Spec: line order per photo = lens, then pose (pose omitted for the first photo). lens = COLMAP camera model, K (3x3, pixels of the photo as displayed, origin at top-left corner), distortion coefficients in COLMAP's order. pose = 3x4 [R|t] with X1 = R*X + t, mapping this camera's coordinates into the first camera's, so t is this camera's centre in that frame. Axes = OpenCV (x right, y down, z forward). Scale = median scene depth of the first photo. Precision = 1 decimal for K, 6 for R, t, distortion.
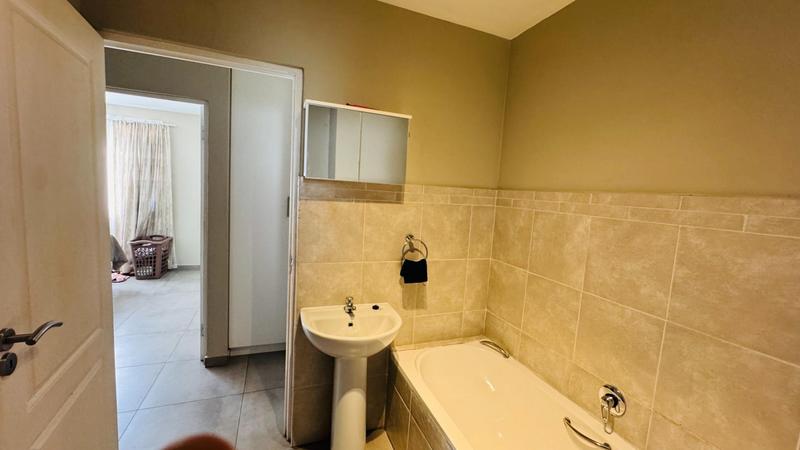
lens RADIAL K [[320.5, 0, 400.7], [0, 320.5, 225.6], [0, 0, 1]] dist [-0.006409, -0.000132]
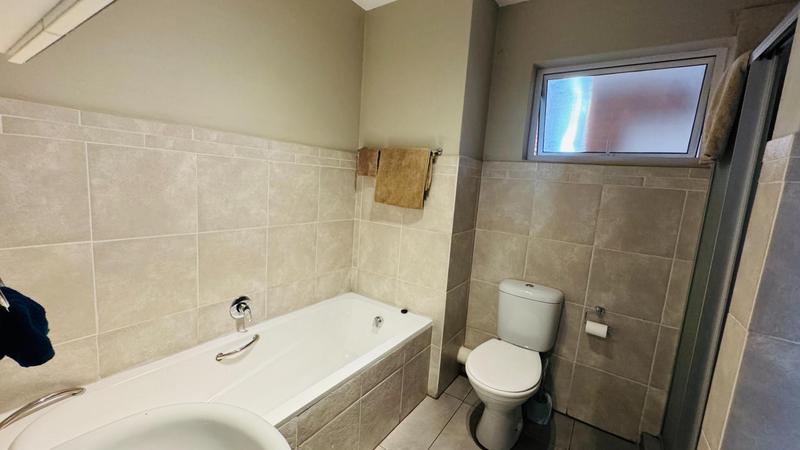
lens RADIAL K [[320.5, 0, 399.3], [0, 320.5, 225.5], [0, 0, 1]] dist [-0.006409, -0.000132]
pose [[-0.567686, -0.221021, 0.793021, -0.406464], [-0.023926, 0.967309, 0.252468, -0.056331], [-0.822898, 0.124349, -0.554416, 0.784845]]
